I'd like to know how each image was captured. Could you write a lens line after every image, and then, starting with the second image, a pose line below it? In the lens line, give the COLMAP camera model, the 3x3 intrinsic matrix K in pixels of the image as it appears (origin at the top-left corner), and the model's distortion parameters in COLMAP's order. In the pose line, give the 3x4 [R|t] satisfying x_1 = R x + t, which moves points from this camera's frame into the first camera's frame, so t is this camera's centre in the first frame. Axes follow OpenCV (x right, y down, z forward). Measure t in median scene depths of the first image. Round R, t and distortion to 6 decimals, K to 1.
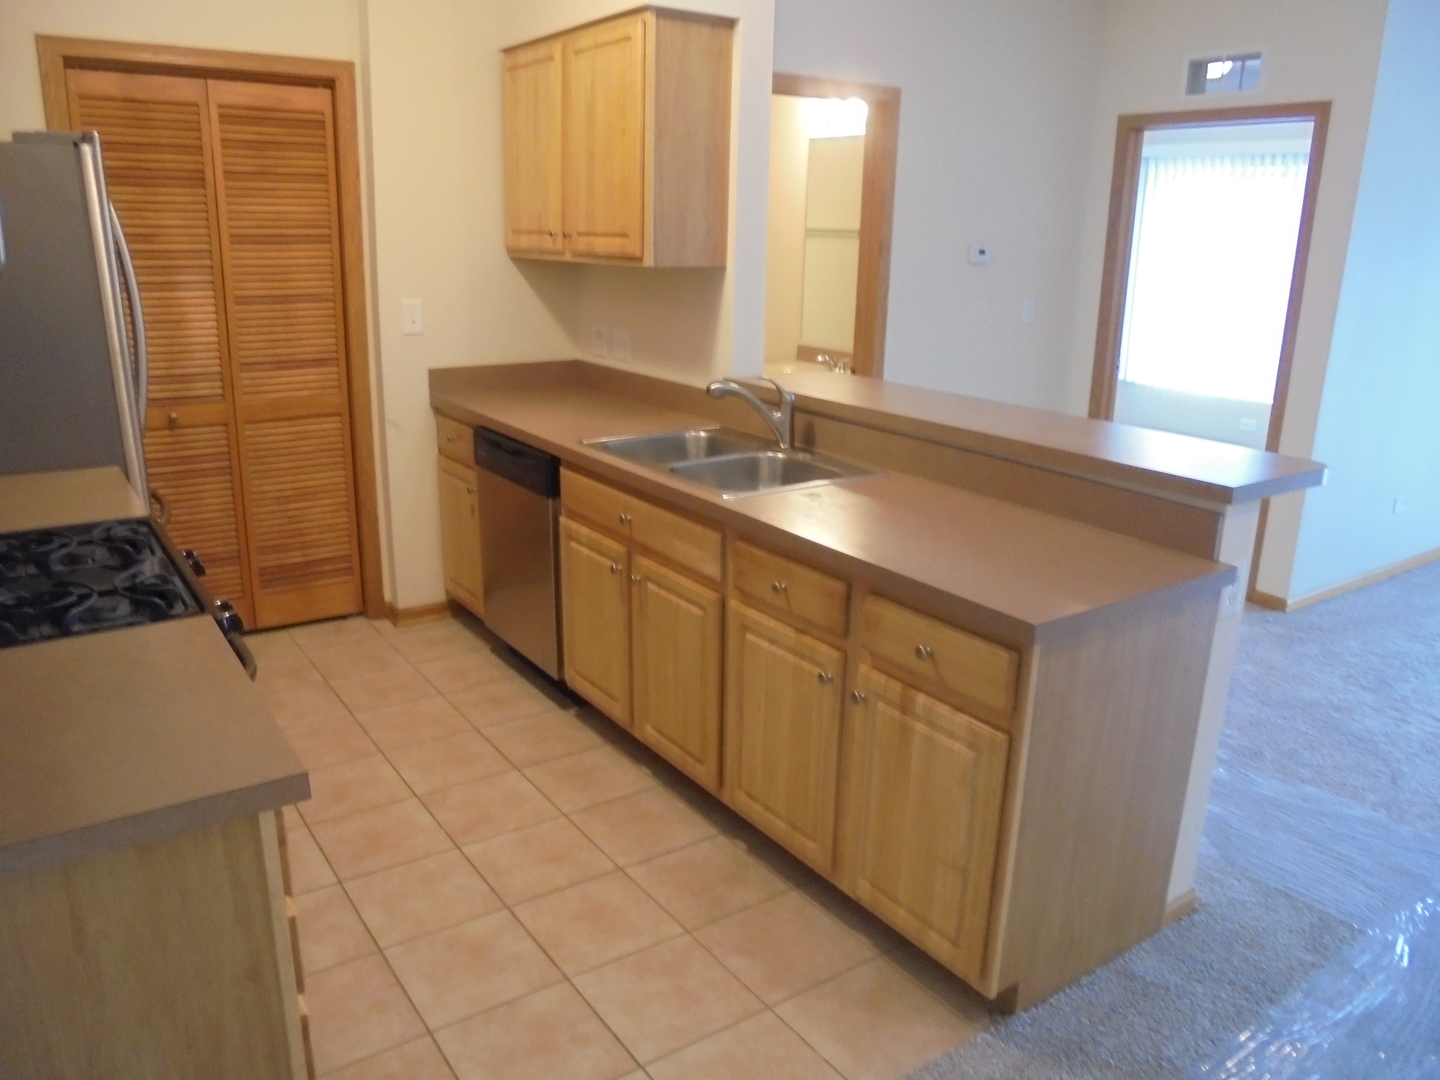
lens RADIAL K [[1085.8, 0, 722.4], [0, 1085.8, 538.8], [0, 0, 1]] dist [-0.133369, 0.116290]
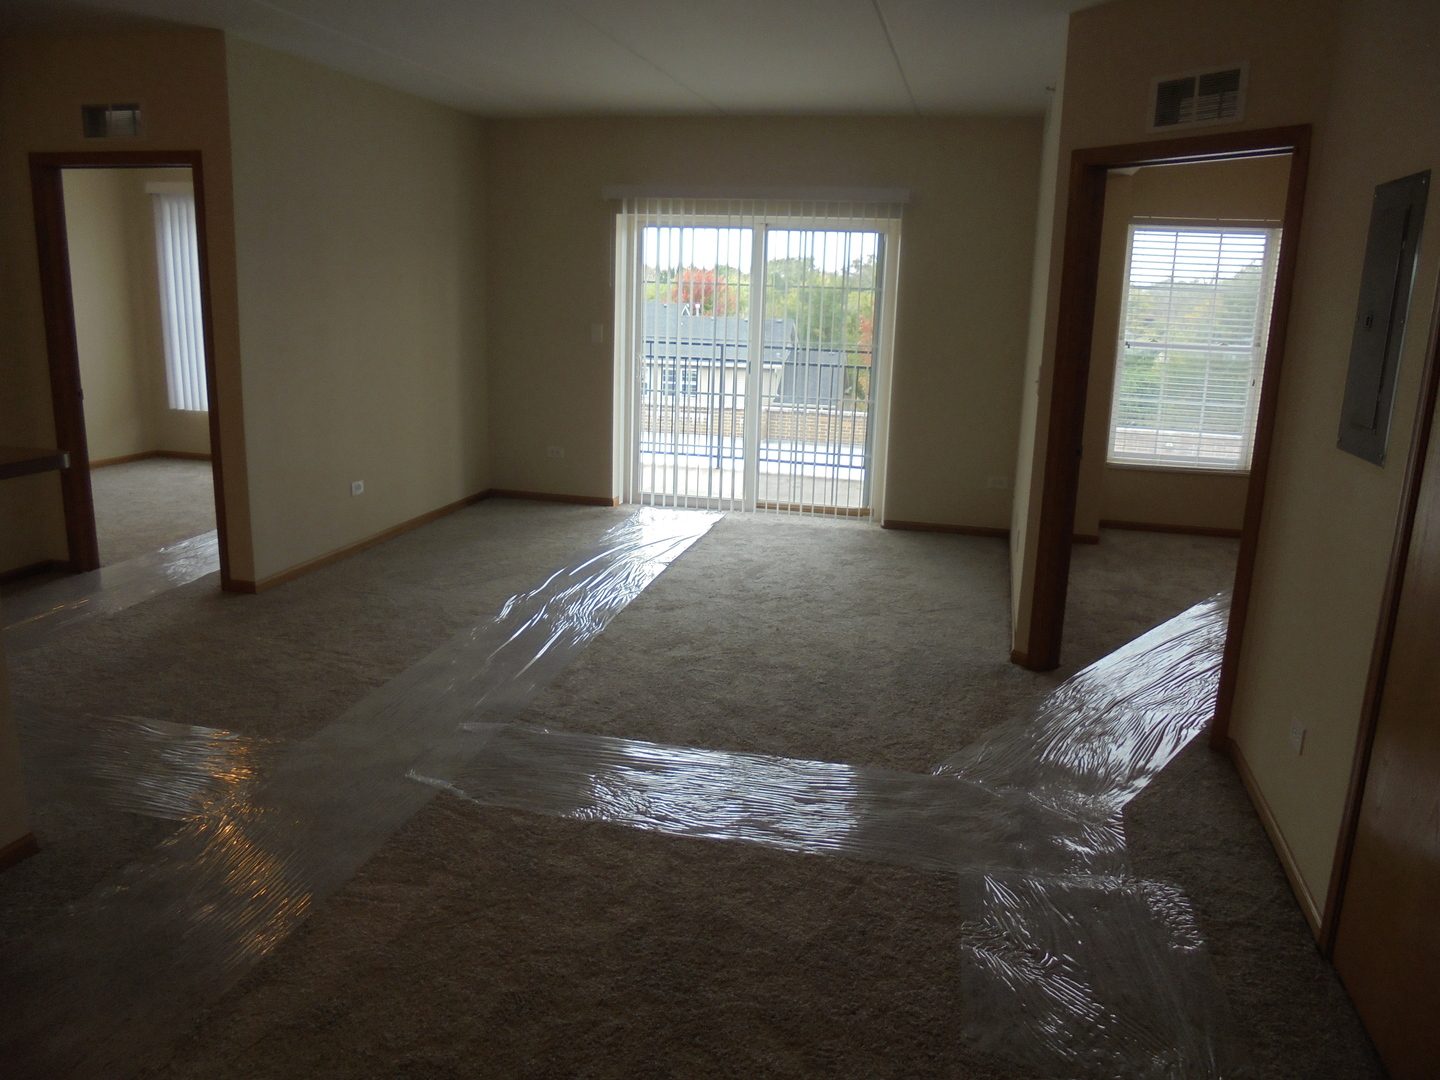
lens RADIAL K [[1085.8, 0, 722.4], [0, 1085.8, 538.8], [0, 0, 1]] dist [-0.133369, 0.116290]
pose [[0.747042, -0.148169, 0.648054, 0.216768], [0.168497, 0.985214, 0.031022, 0.074764], [-0.643068, 0.086021, 0.760962, -0.251702]]
